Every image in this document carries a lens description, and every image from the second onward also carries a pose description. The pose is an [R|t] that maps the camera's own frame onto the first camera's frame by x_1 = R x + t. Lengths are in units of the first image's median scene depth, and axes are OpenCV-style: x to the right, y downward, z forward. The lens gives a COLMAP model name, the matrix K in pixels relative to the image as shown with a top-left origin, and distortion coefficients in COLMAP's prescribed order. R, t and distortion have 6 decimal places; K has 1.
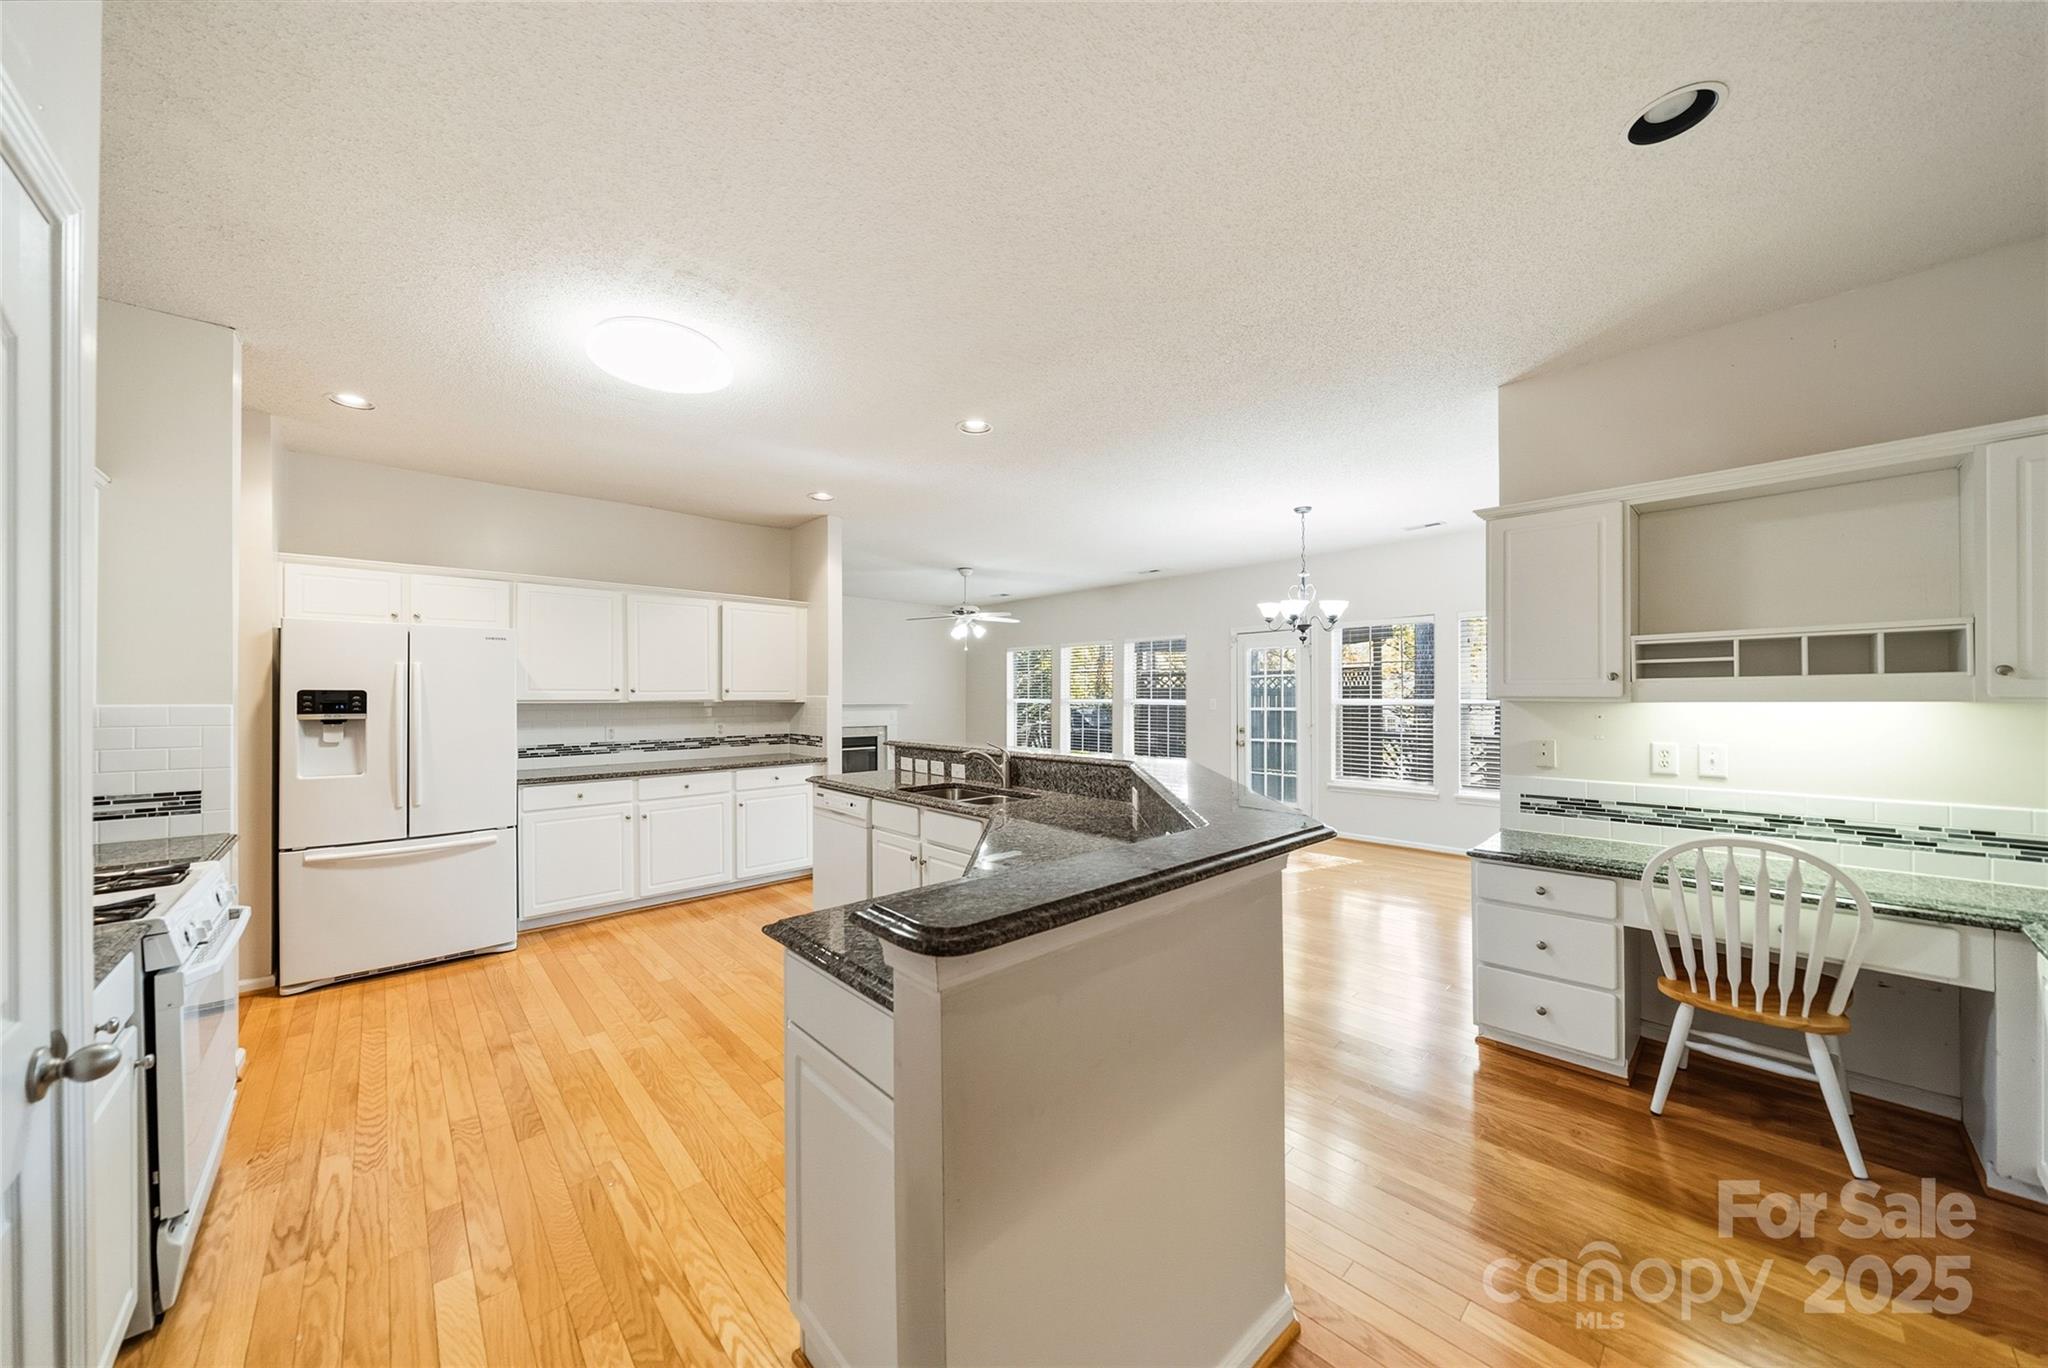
lens RADIAL K [[700.0, 0, 1018.6], [0, 700.0, 687.5], [0, 0, 1]] dist [-0.008965, -0.000103]
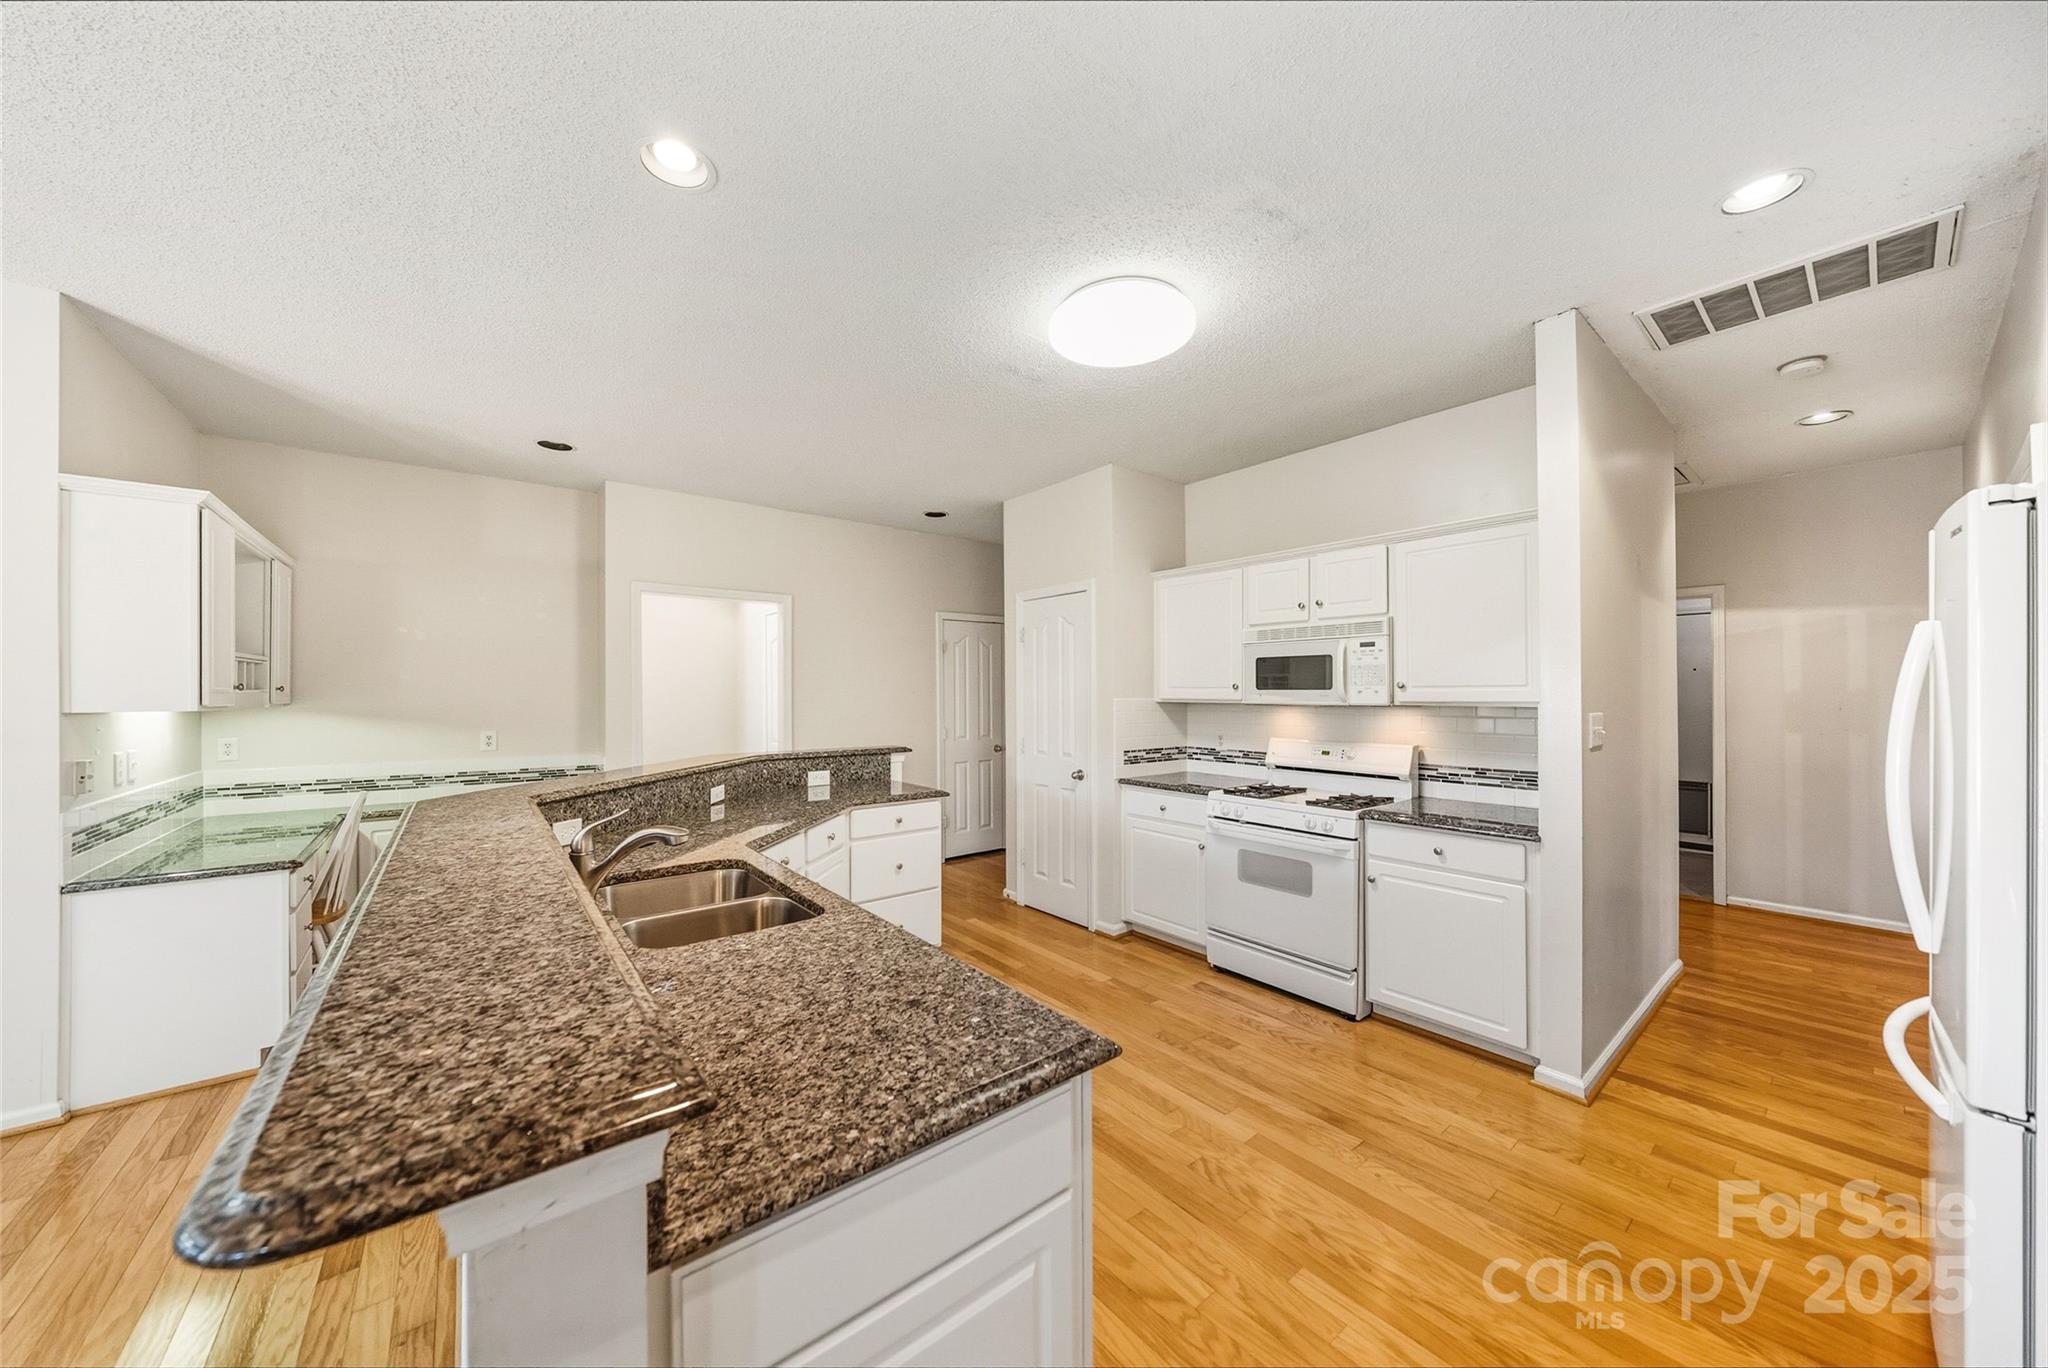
lens RADIAL K [[712.4, 0, 1039.2], [0, 712.4, 676.1], [0, 0, 1]] dist [-0.008239, 0.000786]
pose [[-0.998923, 0.008992, 0.045524, -0.337688], [0.007474, 0.999414, -0.033416, 0.009654], [-0.045798, -0.033039, -0.998404, 1.471907]]
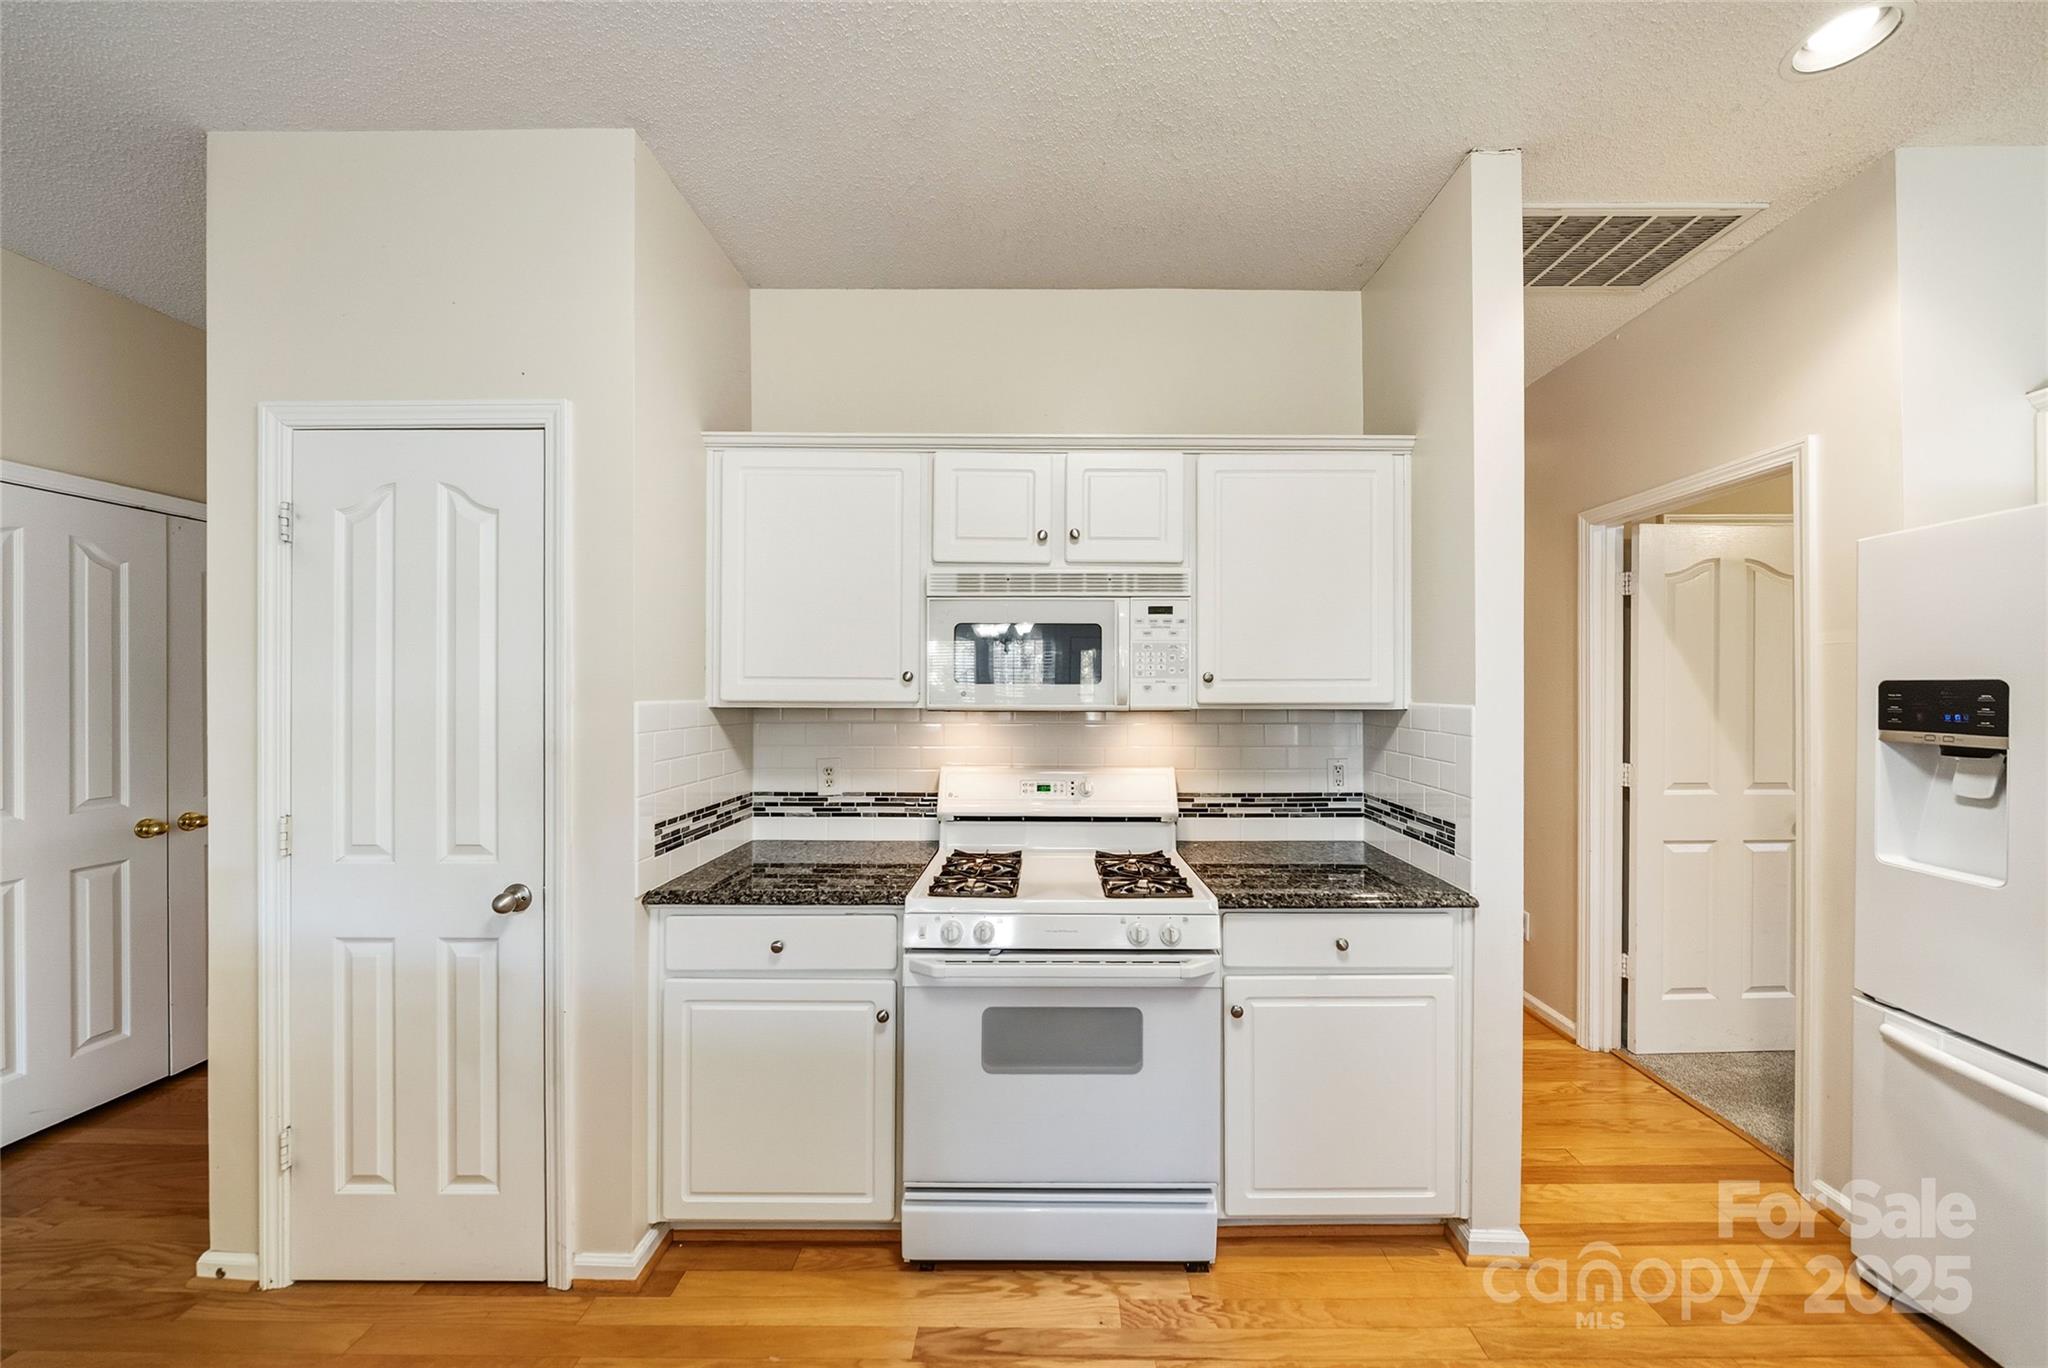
lens RADIAL K [[708.8, 0, 1046.4], [0, 708.8, 686.2], [0, 0, 1]] dist [-0.008222, 0.000095]
pose [[-0.676421, -0.000386, -0.736515, -0.241685], [0.010298, 0.999897, -0.009982, 0.005826], [0.736444, -0.014337, -0.676347, 0.815095]]
